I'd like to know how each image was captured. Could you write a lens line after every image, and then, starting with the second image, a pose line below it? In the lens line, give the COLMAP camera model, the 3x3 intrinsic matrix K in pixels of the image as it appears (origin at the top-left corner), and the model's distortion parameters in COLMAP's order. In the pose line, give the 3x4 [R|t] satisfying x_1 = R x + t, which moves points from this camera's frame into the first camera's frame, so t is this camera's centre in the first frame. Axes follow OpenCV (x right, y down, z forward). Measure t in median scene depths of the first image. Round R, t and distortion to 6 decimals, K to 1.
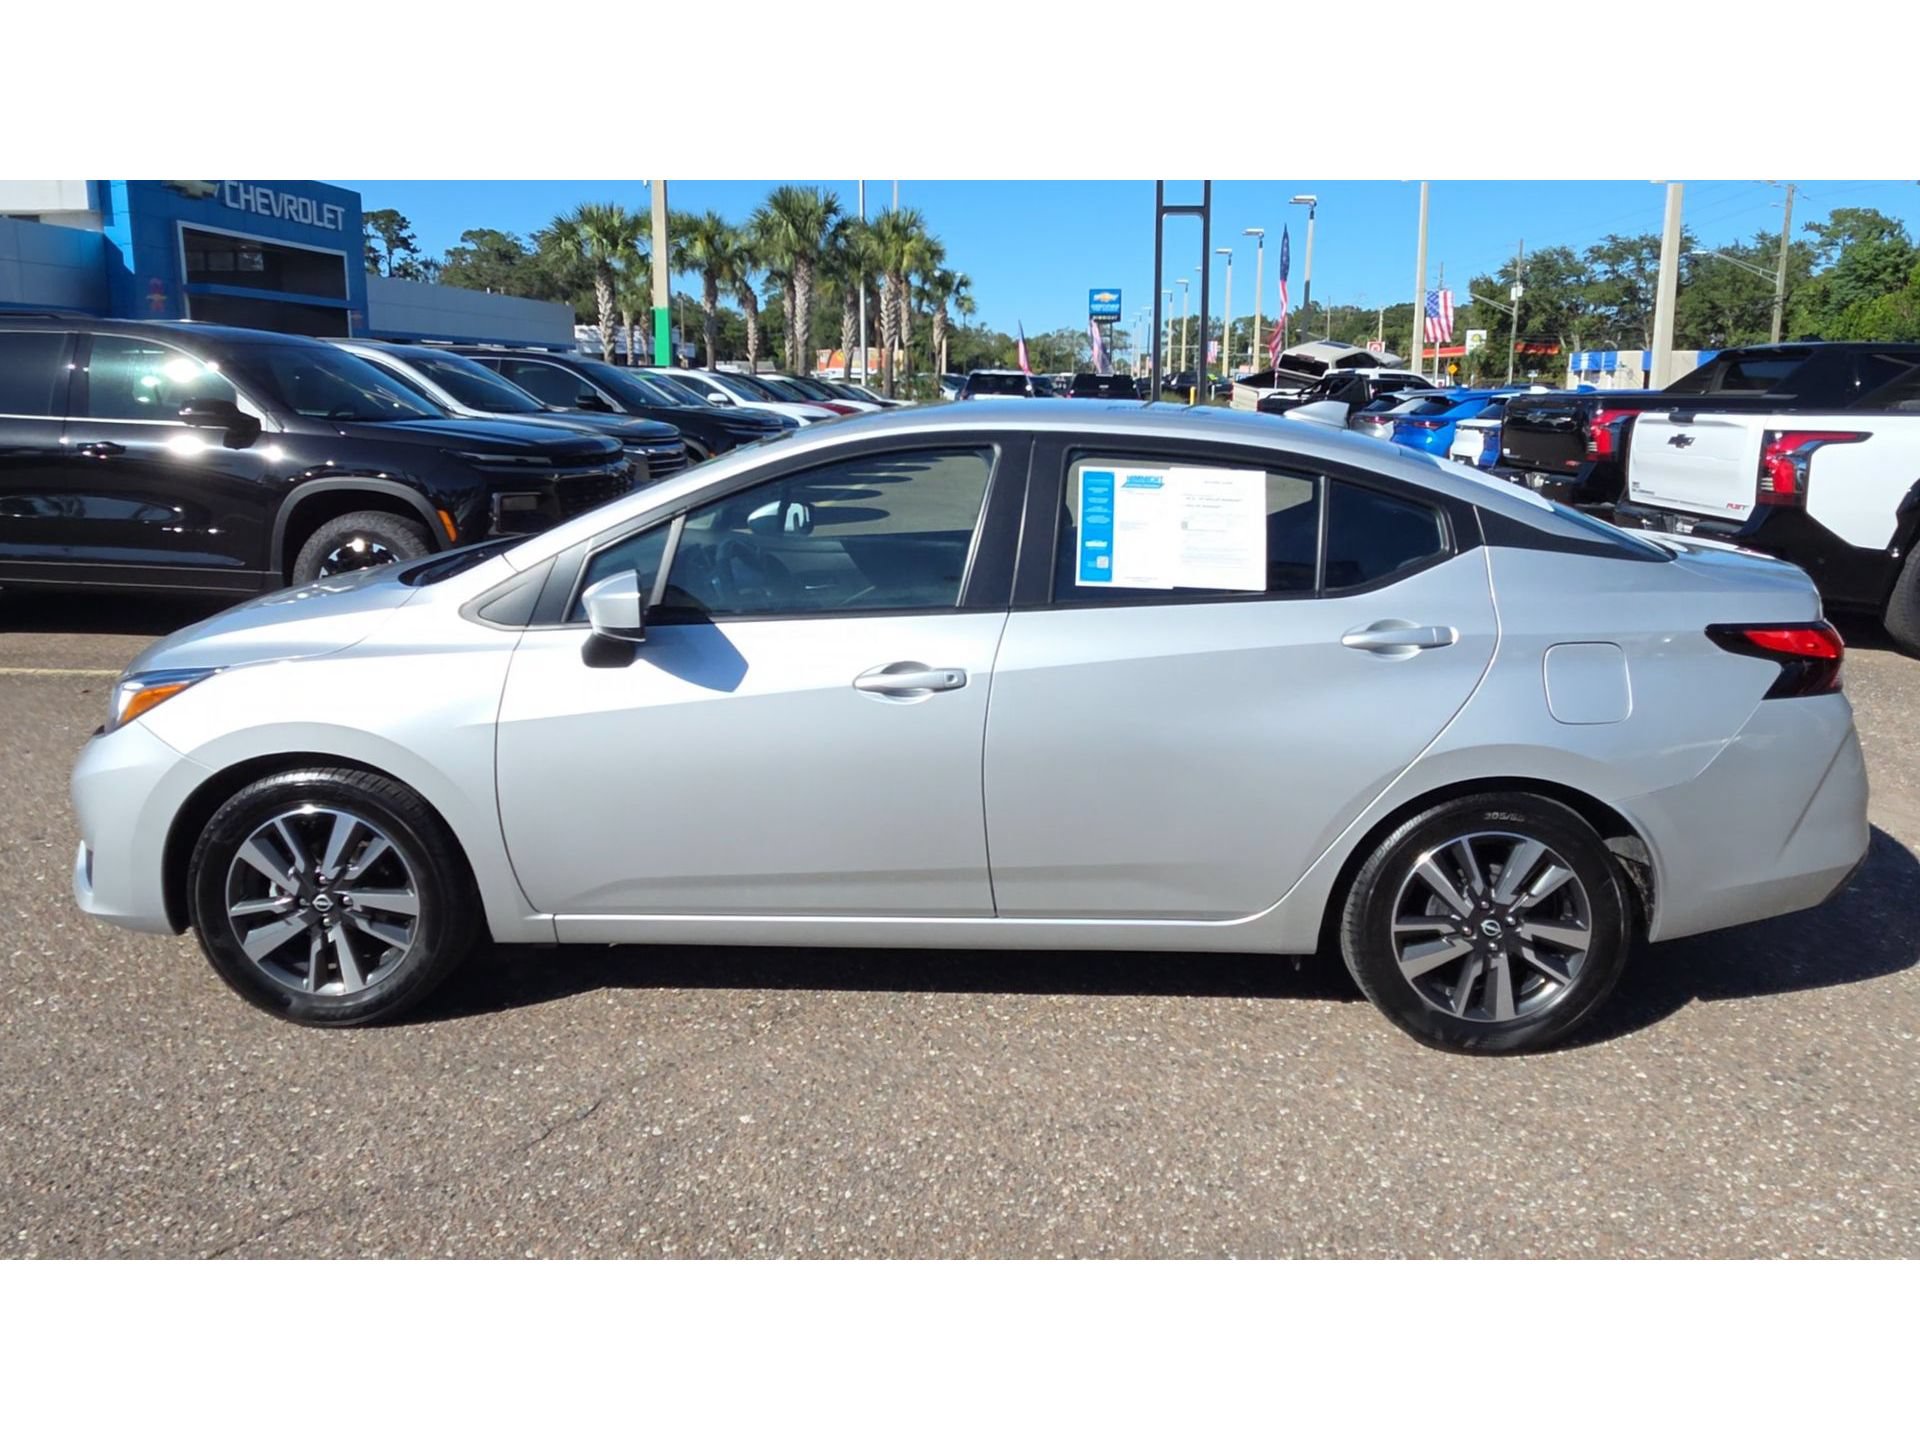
lens RADIAL K [[1254.8, 0, 1010.4], [0, 1254.8, 548.7], [0, 0, 1]] dist [0.009226, -0.014272]
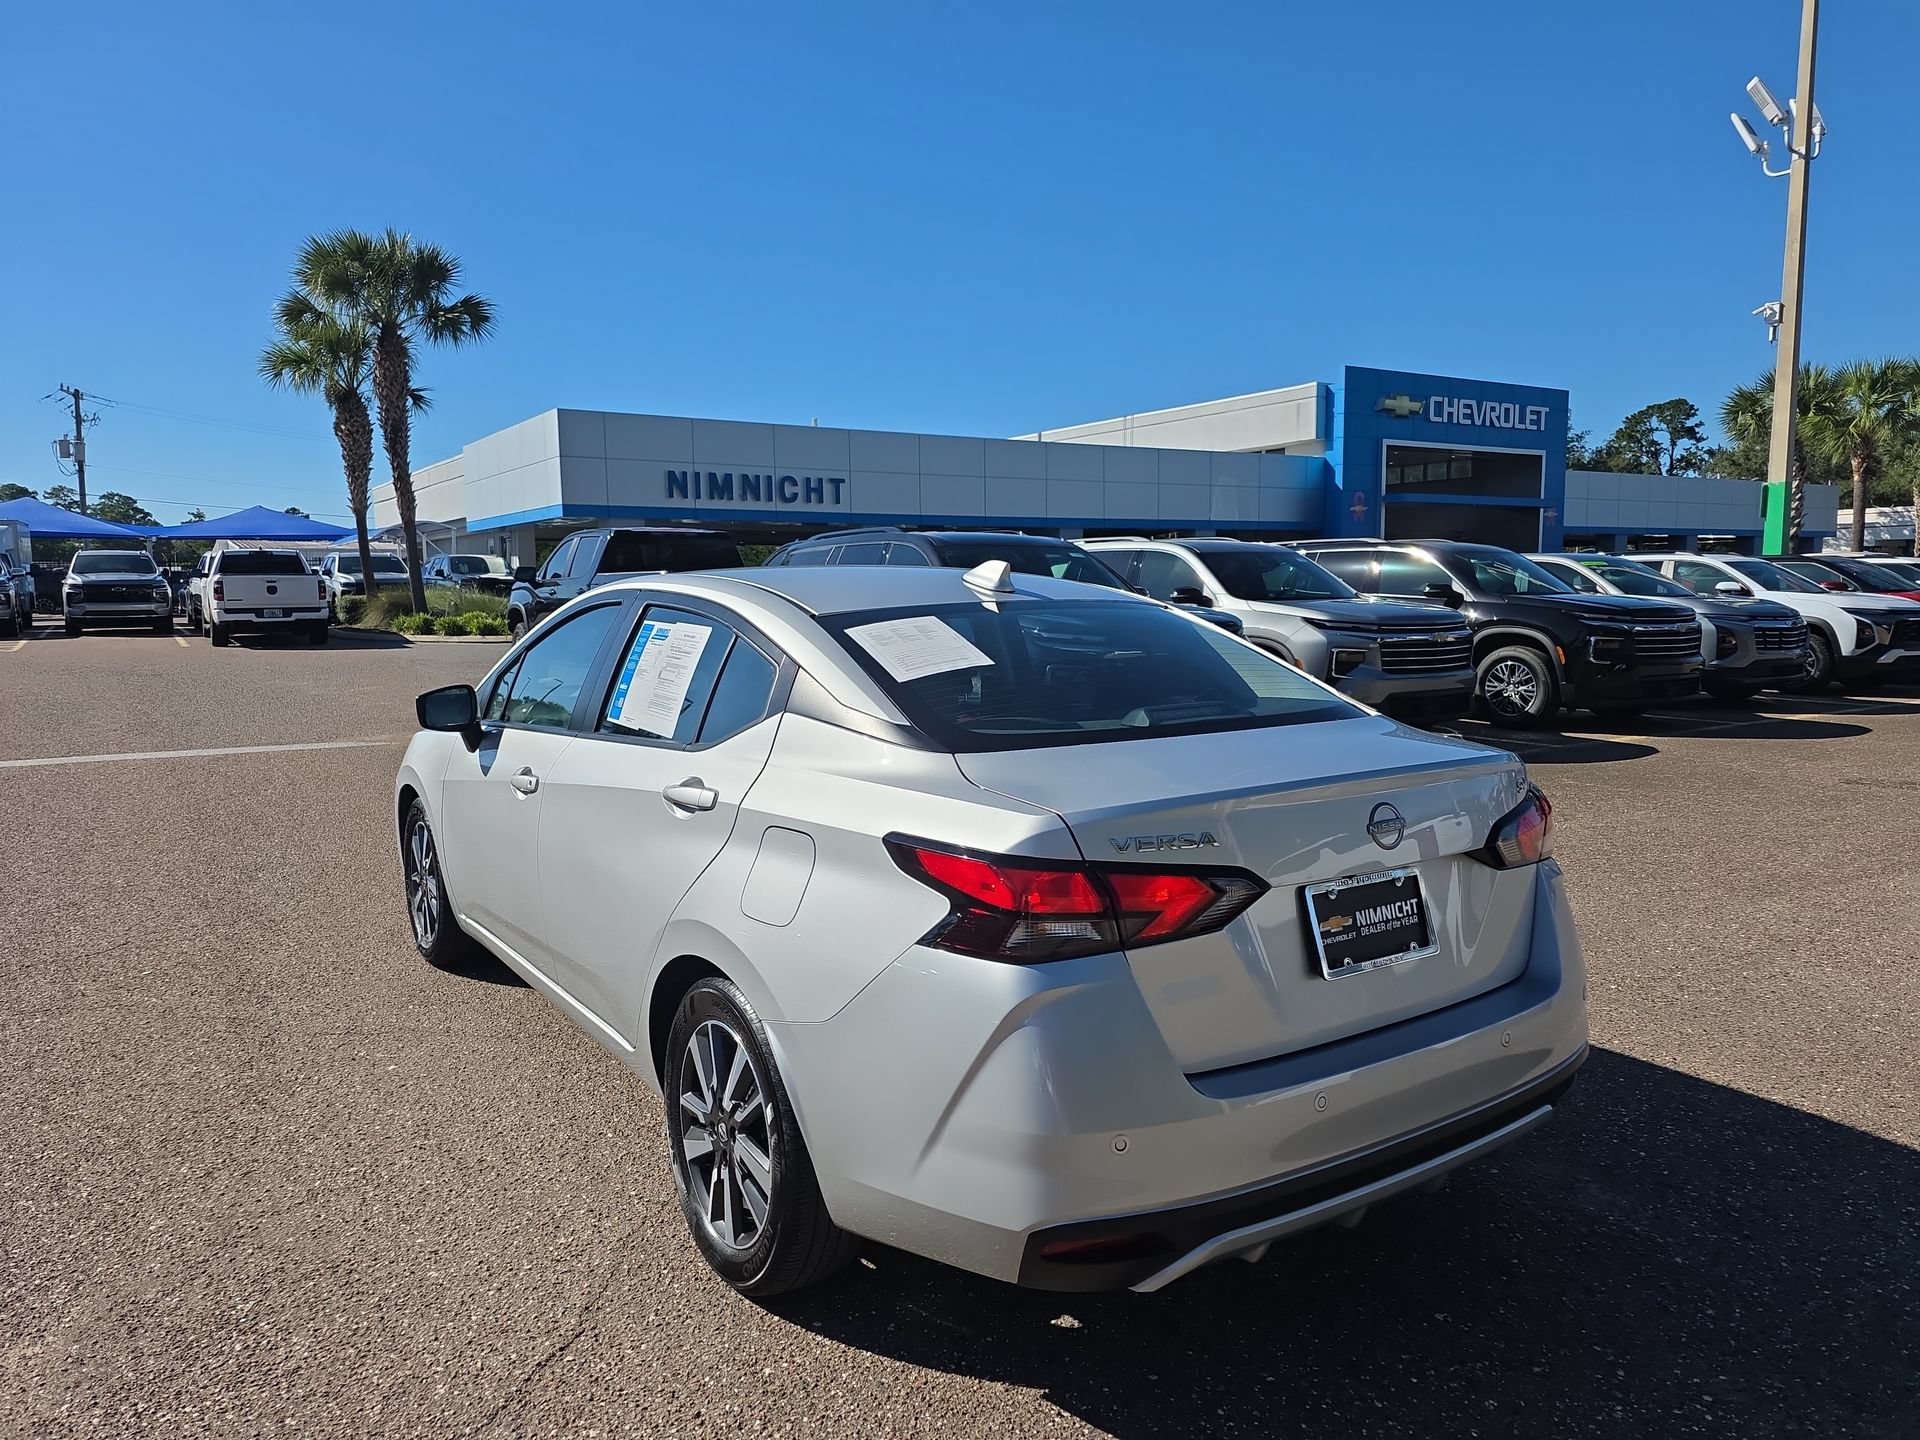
lens RADIAL K [[1259.3, 0, 902.2], [0, 1259.3, 686.0], [0, 0, 1]] dist [0.044971, -0.040227]
pose [[0.547809, 0.050855, -0.835057, 1.173751], [-0.092042, 0.995755, 0.000260, -0.028858], [0.831525, 0.076718, 0.550164, 0.562743]]
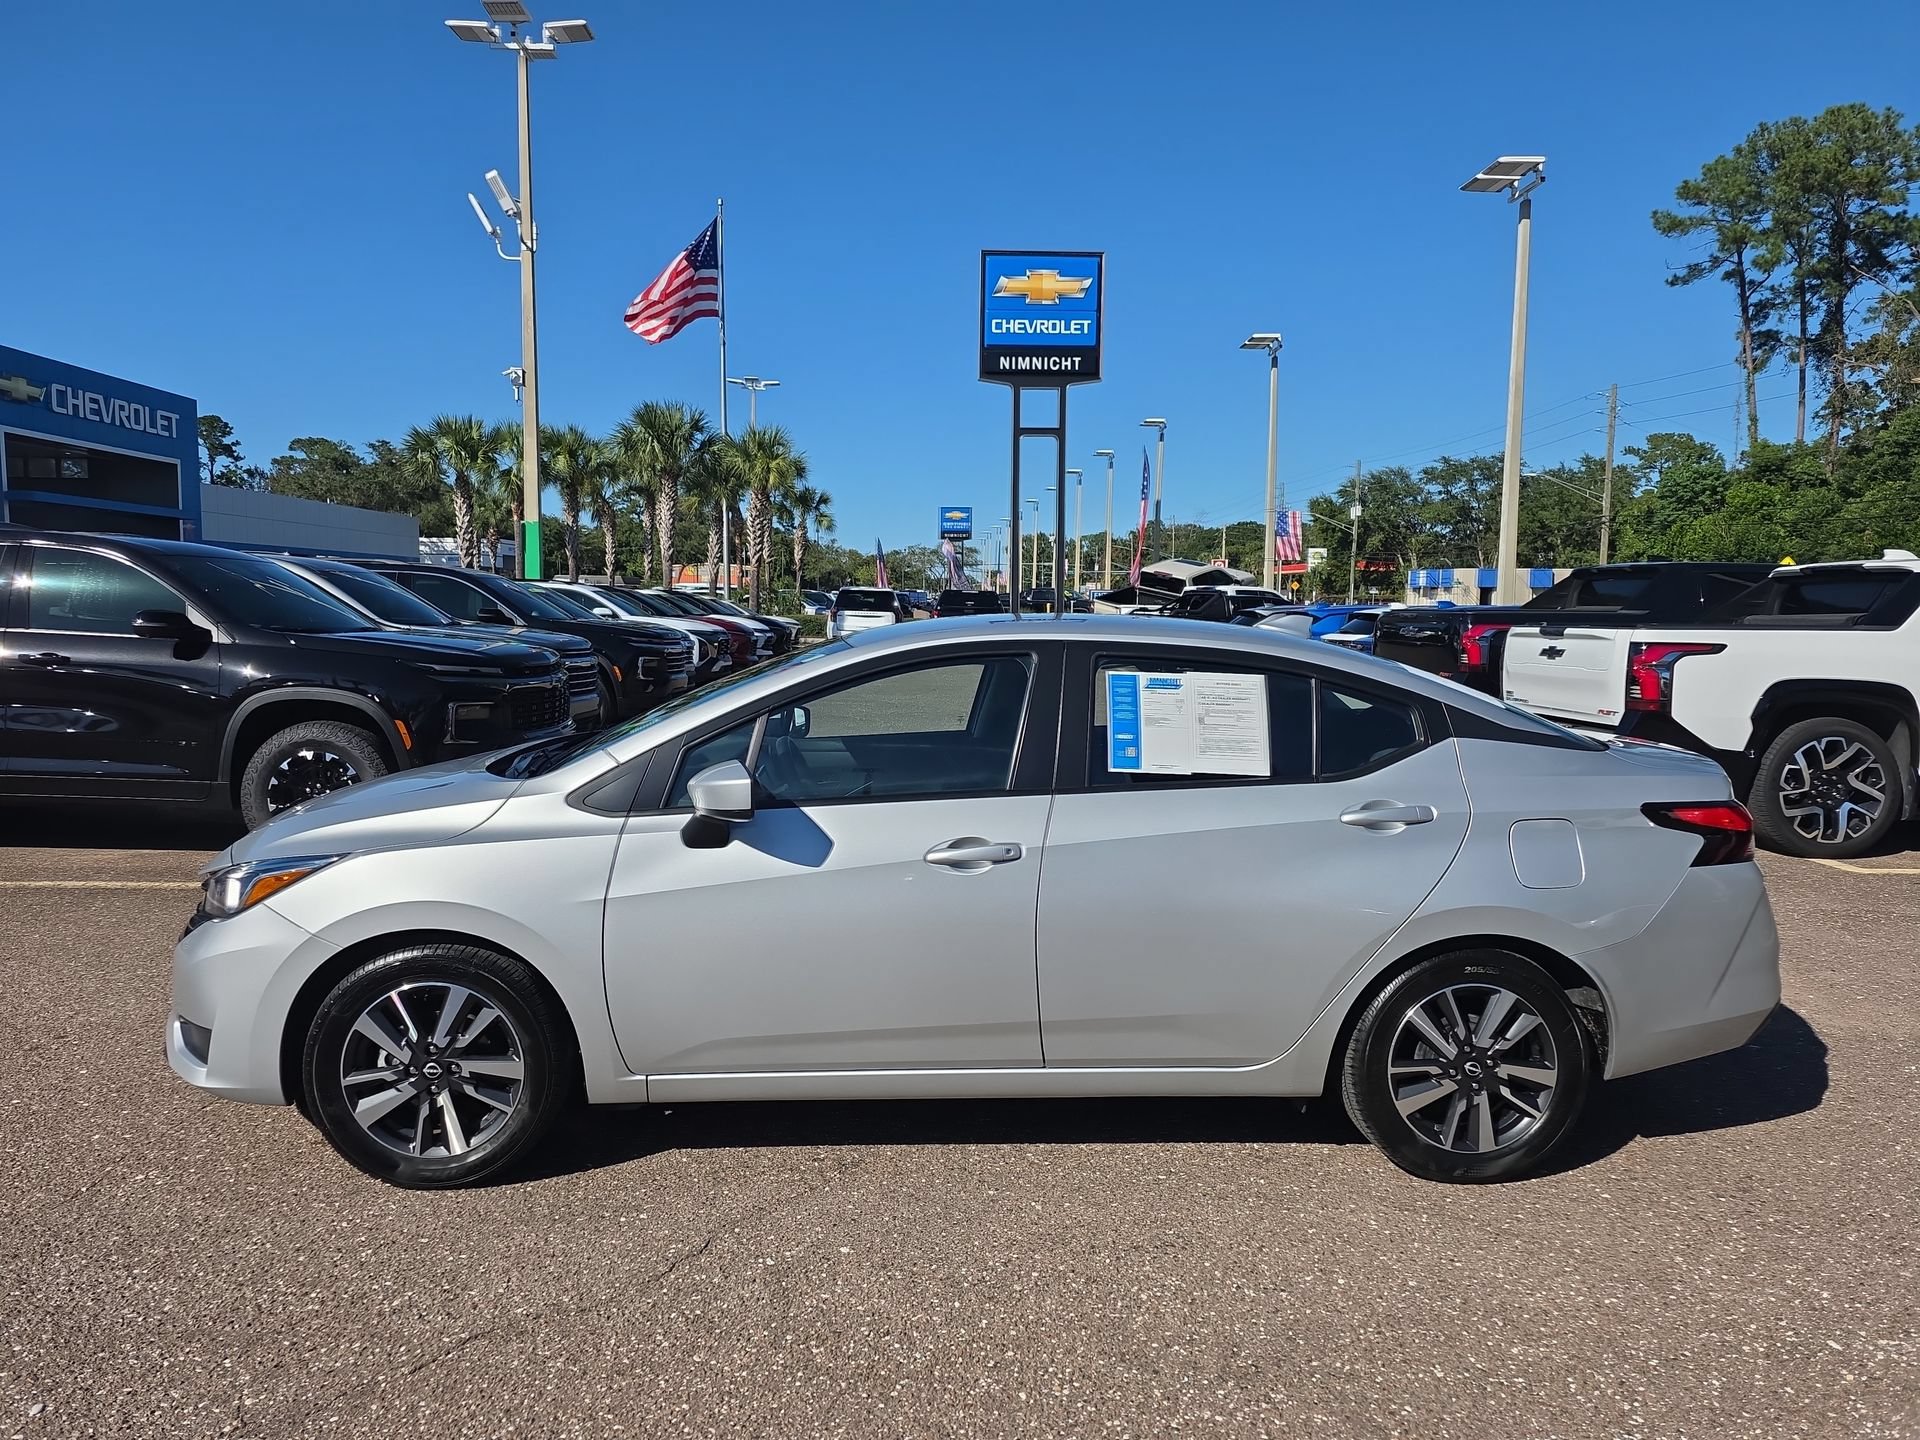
lens RADIAL K [[1259.3, 0, 950.3], [0, 1259.3, 692.1], [0, 0, 1]] dist [0.044971, -0.040227]
pose [[0.997529, -0.002345, 0.070216, -0.170049], [0.006336, 0.998373, -0.056667, 0.019469], [-0.069969, 0.056971, 0.995921, -0.140298]]
